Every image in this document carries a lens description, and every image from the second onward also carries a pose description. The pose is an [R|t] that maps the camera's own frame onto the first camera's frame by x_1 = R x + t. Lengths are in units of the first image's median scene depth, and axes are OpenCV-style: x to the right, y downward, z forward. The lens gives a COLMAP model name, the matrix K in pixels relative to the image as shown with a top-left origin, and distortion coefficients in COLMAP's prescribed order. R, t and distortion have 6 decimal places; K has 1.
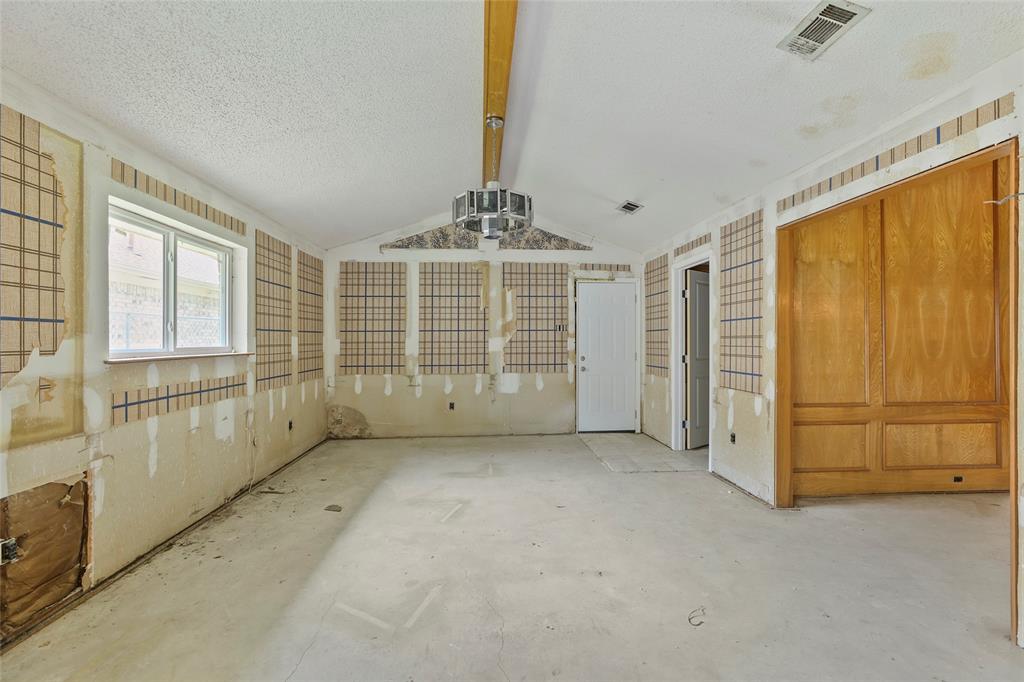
lens RADIAL K [[467.7, 0, 506.4], [0, 467.7, 332.5], [0, 0, 1]] dist [-0.037863, 0.008390]
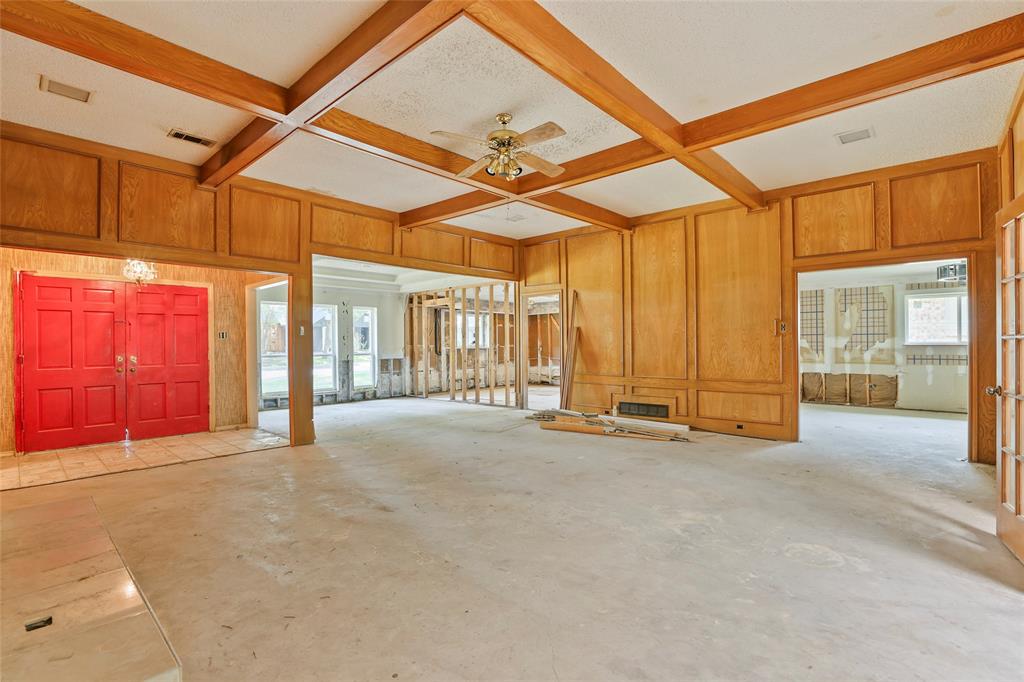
lens RADIAL K [[467.7, 0, 537.2], [0, 467.7, 340.3], [0, 0, 1]] dist [-0.037863, 0.008390]
pose [[-0.699263, 0.005111, -0.714846, 2.726793], [0.022000, 0.999655, -0.014373, 0.013377], [0.714526, -0.025777, -0.699134, 1.122886]]
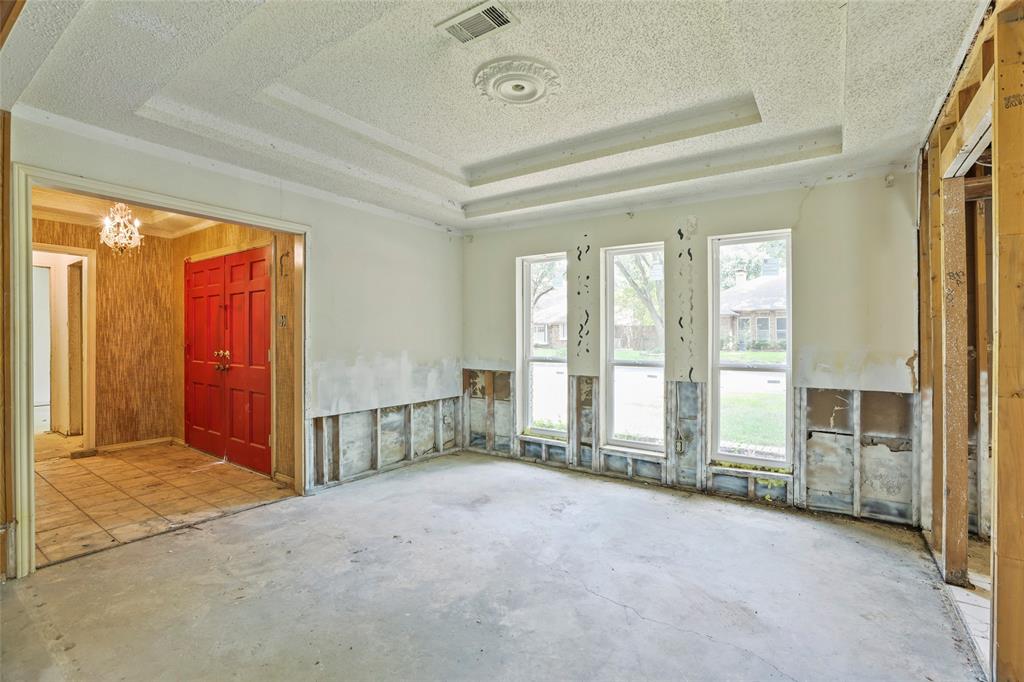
lens RADIAL K [[467.7, 0, 505.3], [0, 467.7, 326.3], [0, 0, 1]] dist [-0.037863, 0.008390]
pose [[-0.774042, 0.014732, 0.632963, 0.947660], [-0.012833, 0.999159, -0.038949, -0.015603], [-0.633005, -0.038271, -0.773202, -0.807729]]
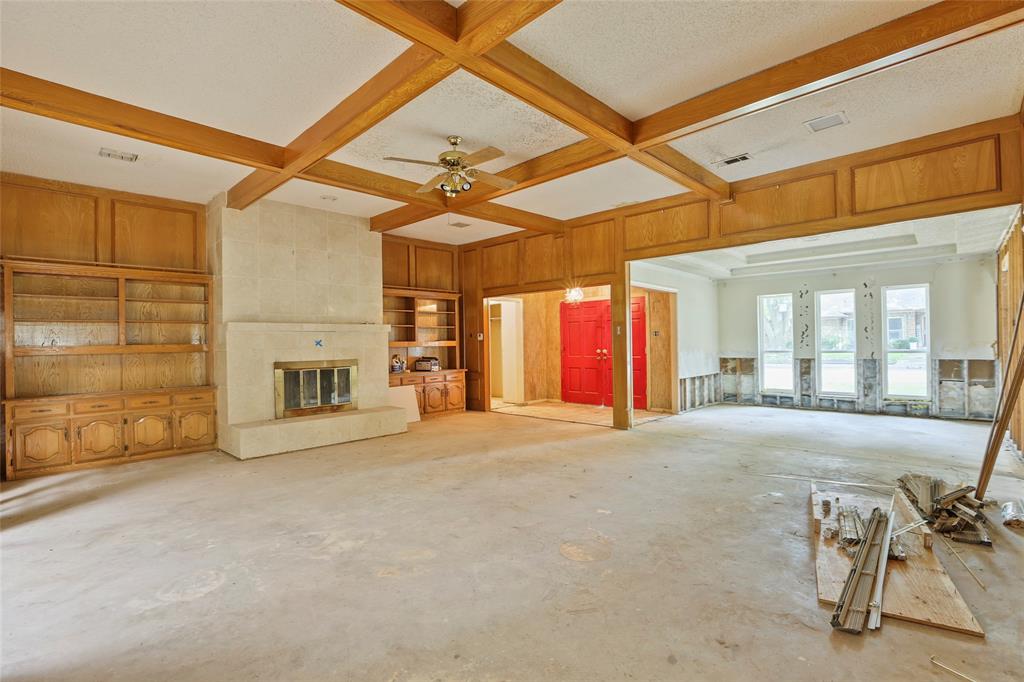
lens RADIAL K [[467.7, 0, 494.7], [0, 467.7, 338.9], [0, 0, 1]] dist [-0.037863, 0.008390]
pose [[-0.659307, 0.023522, 0.751506, 0.844210], [0.006581, 0.999653, -0.025515, 0.018867], [-0.751845, -0.011877, -0.659233, 1.012133]]
